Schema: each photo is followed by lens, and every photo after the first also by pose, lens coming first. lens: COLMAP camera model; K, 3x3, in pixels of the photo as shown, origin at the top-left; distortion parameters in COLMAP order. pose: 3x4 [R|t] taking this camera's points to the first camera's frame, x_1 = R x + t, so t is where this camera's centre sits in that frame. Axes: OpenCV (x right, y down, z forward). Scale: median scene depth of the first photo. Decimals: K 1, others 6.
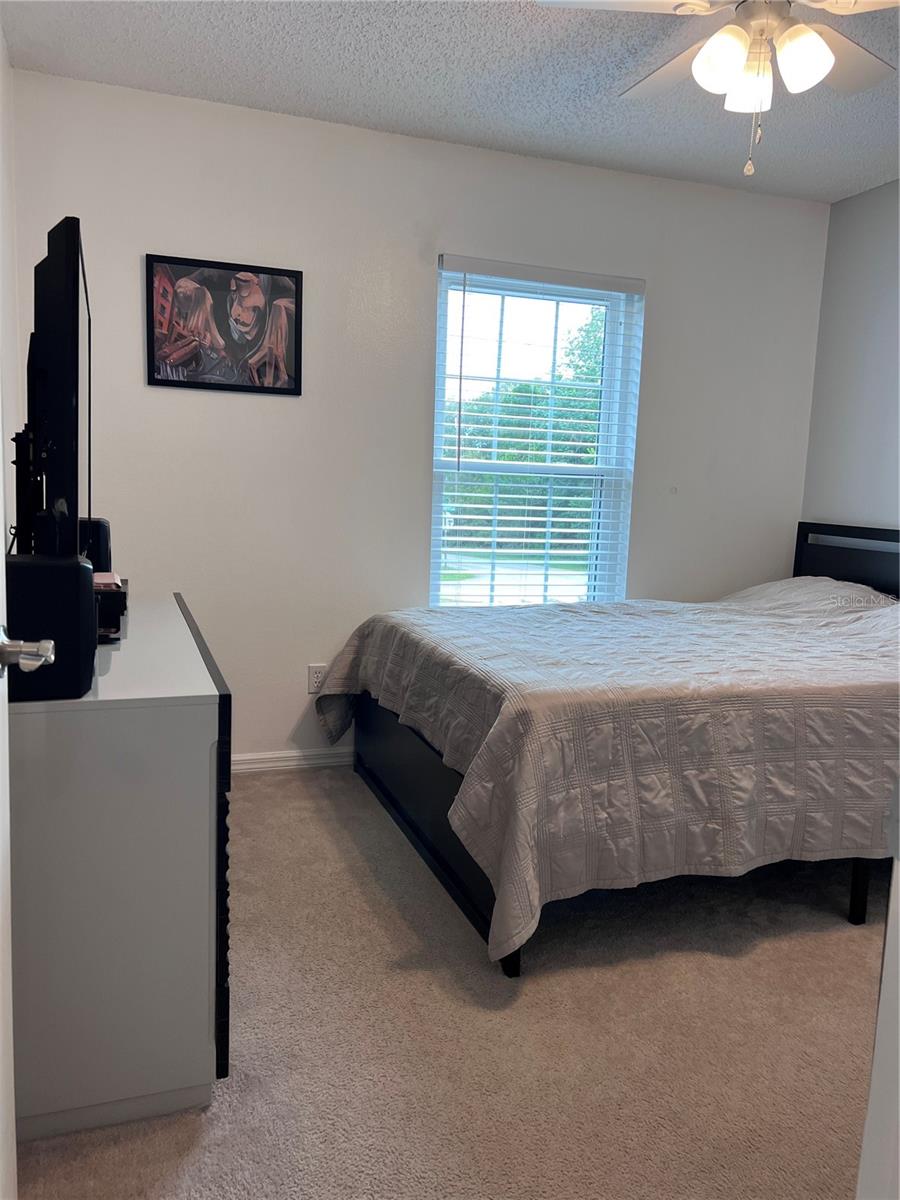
lens RADIAL K [[901.3, 0, 452.8], [0, 901.3, 597.6], [0, 0, 1]] dist [0.032724, -0.053955]
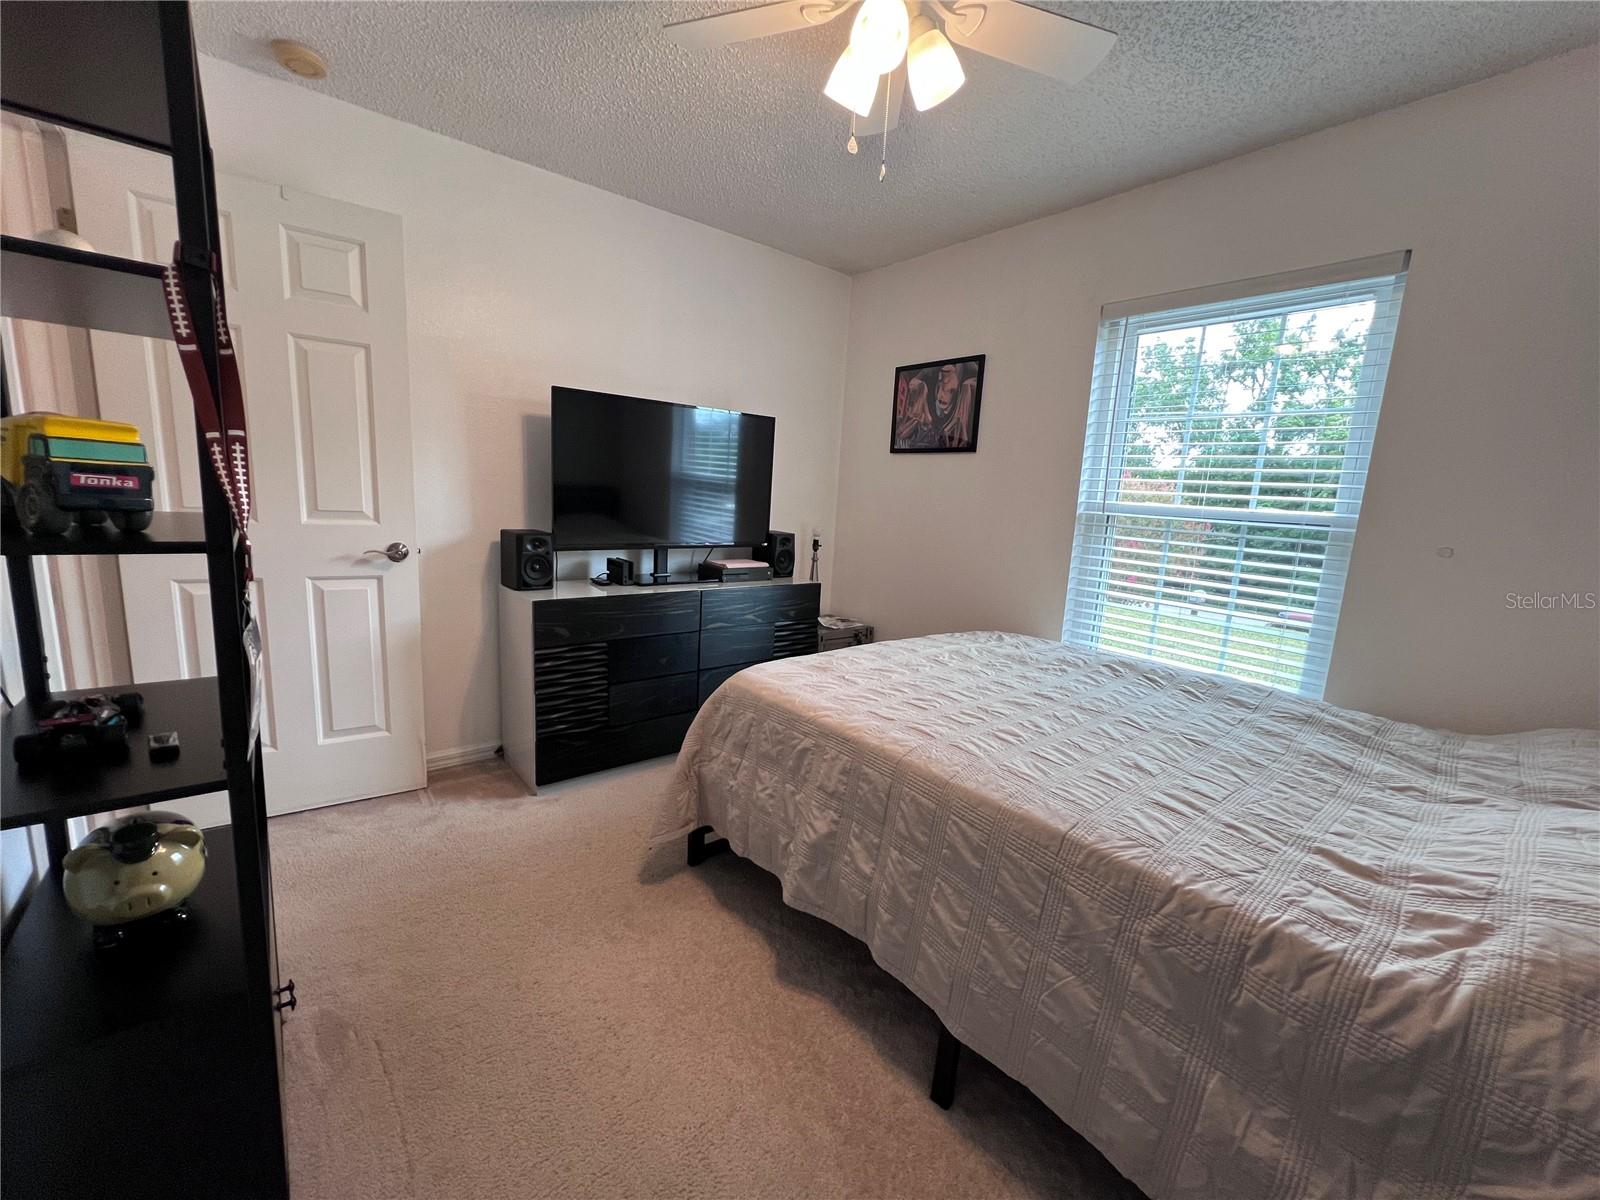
lens RADIAL K [[639.6, 0, 810.0], [0, 639.6, 603.2], [0, 0, 1]] dist [-0.003648, 0.001367]
pose [[0.346172, 0.142680, -0.927258, 0.639929], [-0.162321, 0.982571, 0.090592, -0.060156], [0.924022, 0.119153, 0.363298, 0.499816]]
